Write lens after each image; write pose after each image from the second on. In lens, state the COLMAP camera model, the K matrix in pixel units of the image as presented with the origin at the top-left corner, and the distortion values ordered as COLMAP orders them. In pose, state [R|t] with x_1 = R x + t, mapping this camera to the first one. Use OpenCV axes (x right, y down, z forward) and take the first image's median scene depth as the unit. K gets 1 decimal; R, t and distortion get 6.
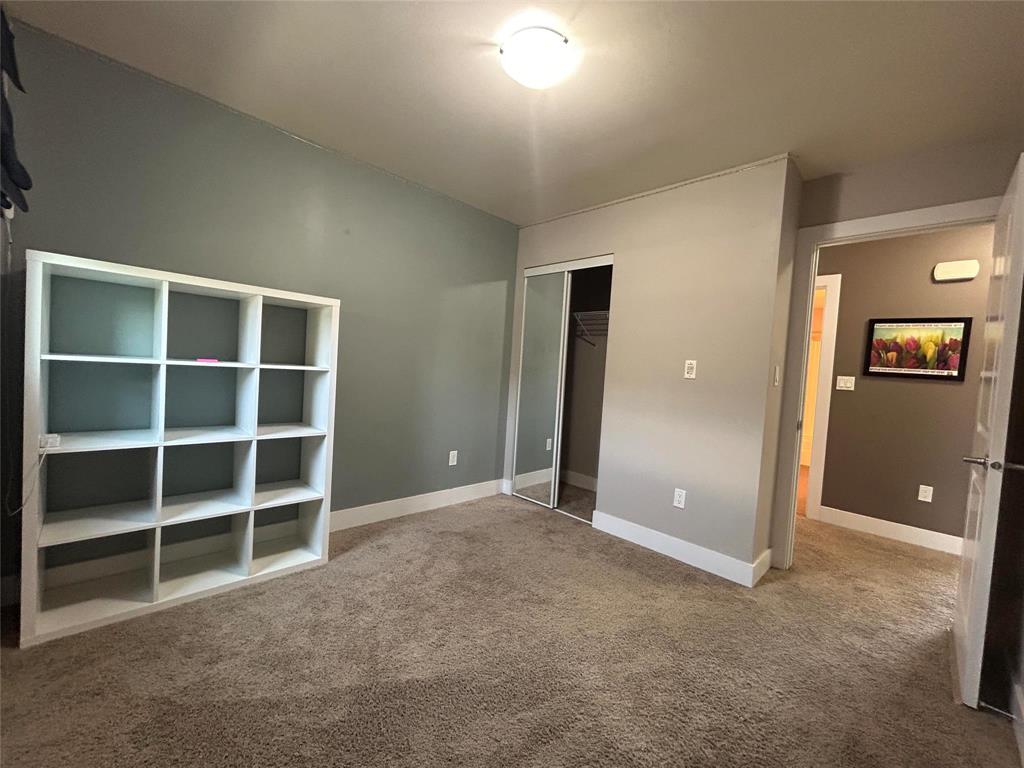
lens RADIAL K [[411.4, 0, 512.0], [0, 411.4, 384.0], [0, 0, 1]] dist [0.000154, 0.000194]
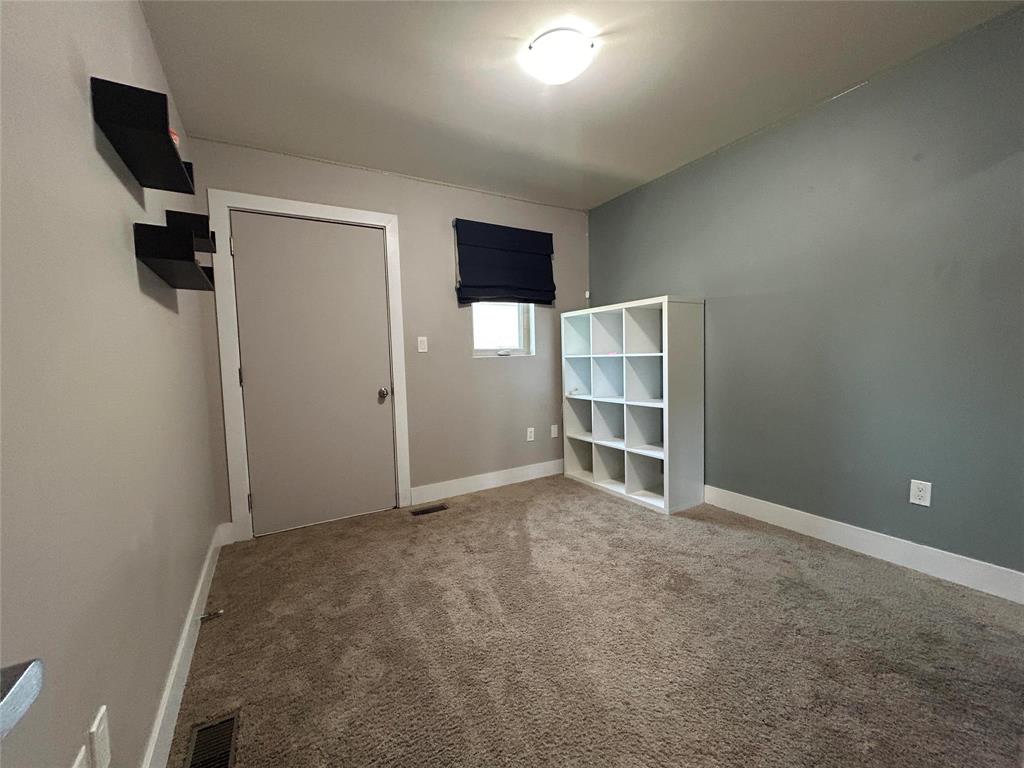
lens RADIAL K [[411.4, 0, 512.0], [0, 411.4, 384.0], [0, 0, 1]] dist [0.000154, 0.000194]
pose [[-0.246376, 0.005284, -0.969160, 0.856714], [-0.023609, 0.999656, 0.011452, 0.048494], [0.968887, 0.025702, -0.246167, 0.868221]]
